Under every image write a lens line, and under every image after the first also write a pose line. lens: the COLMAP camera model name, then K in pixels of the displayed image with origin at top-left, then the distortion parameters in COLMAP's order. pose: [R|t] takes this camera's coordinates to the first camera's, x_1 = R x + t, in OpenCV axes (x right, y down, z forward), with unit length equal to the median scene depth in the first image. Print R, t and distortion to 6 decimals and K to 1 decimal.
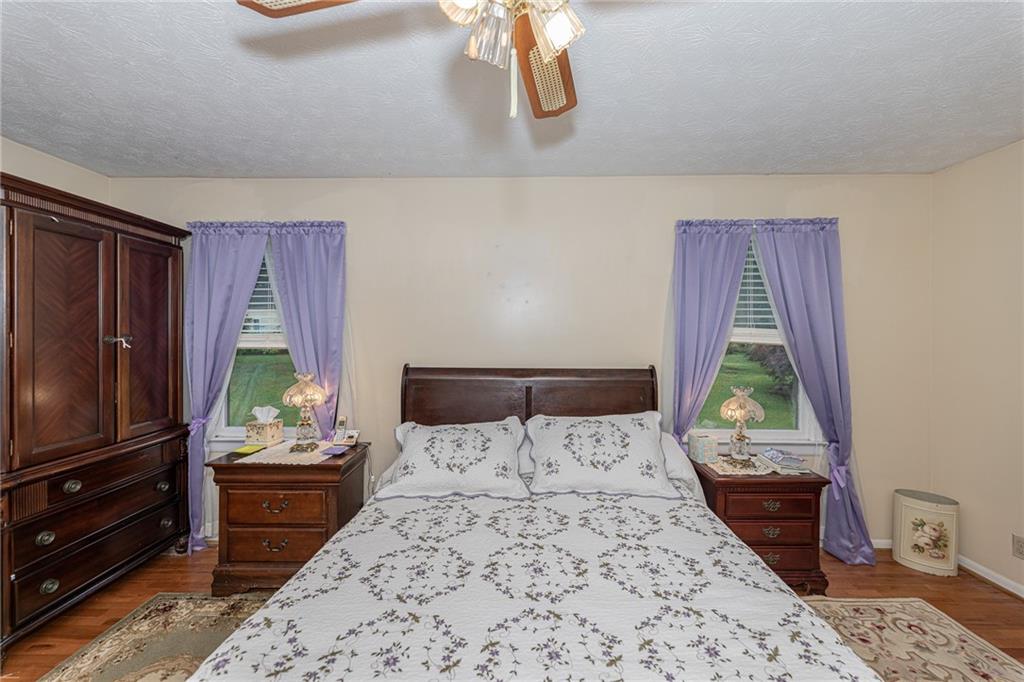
lens RADIAL K [[403.3, 0, 511.2], [0, 403.3, 337.3], [0, 0, 1]] dist [0.006789, -0.000121]
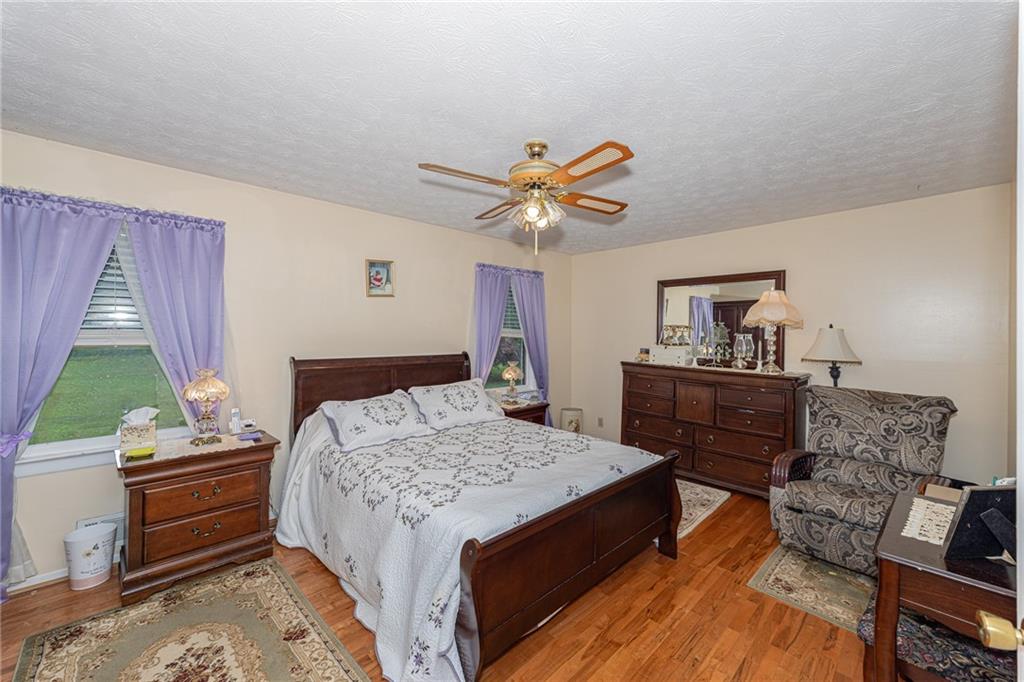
lens RADIAL K [[403.3, 0, 511.4], [0, 403.3, 335.5], [0, 0, 1]] dist [0.006789, -0.000121]
pose [[0.715658, -0.002988, 0.698445, -0.635015], [-0.001301, 0.999983, 0.005612, -0.002928], [-0.698450, -0.004925, 0.715642, -0.265180]]
